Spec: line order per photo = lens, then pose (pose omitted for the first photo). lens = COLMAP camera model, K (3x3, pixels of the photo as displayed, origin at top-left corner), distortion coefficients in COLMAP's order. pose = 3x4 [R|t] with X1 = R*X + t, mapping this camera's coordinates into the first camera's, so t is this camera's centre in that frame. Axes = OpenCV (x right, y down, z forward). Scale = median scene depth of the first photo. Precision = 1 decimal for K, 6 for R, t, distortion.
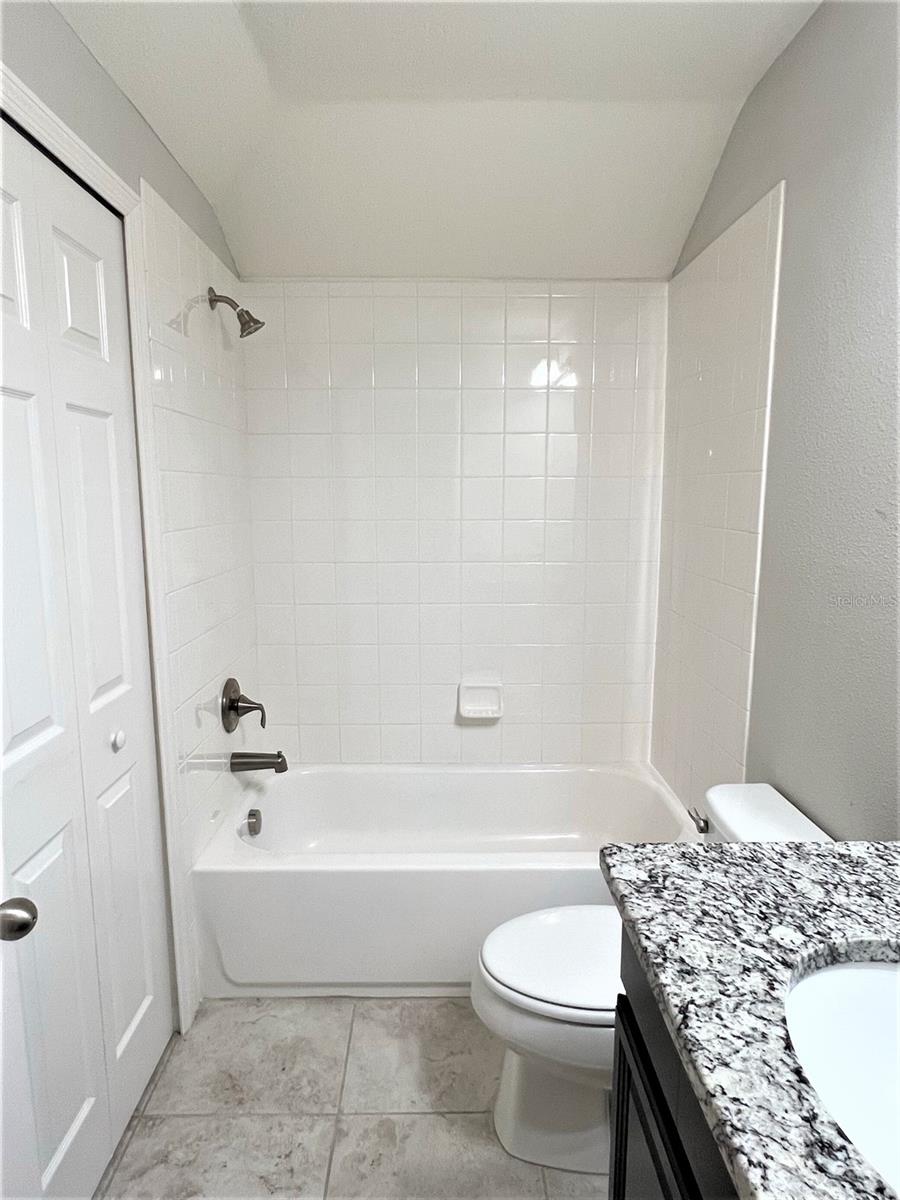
lens RADIAL K [[701.4, 0, 444.0], [0, 701.4, 597.6], [0, 0, 1]] dist [-0.001696, 0.000395]
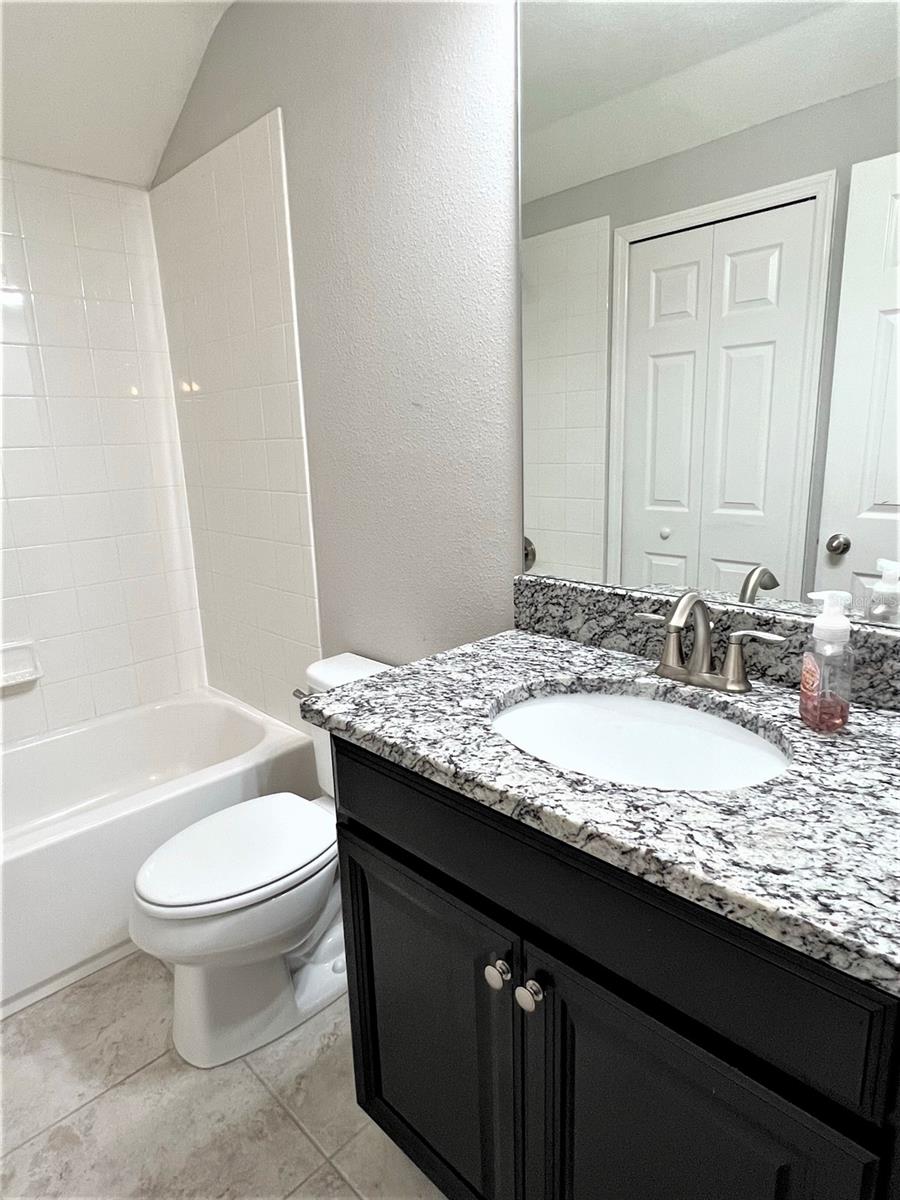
lens RADIAL K [[701.4, 0, 444.0], [0, 701.4, 597.6], [0, 0, 1]] dist [-0.001696, 0.000395]
pose [[0.715315, -0.176256, 0.676208, -0.382966], [0.136313, 0.984274, 0.112358, 0.127795], [-0.685378, 0.011805, 0.728092, 0.072986]]
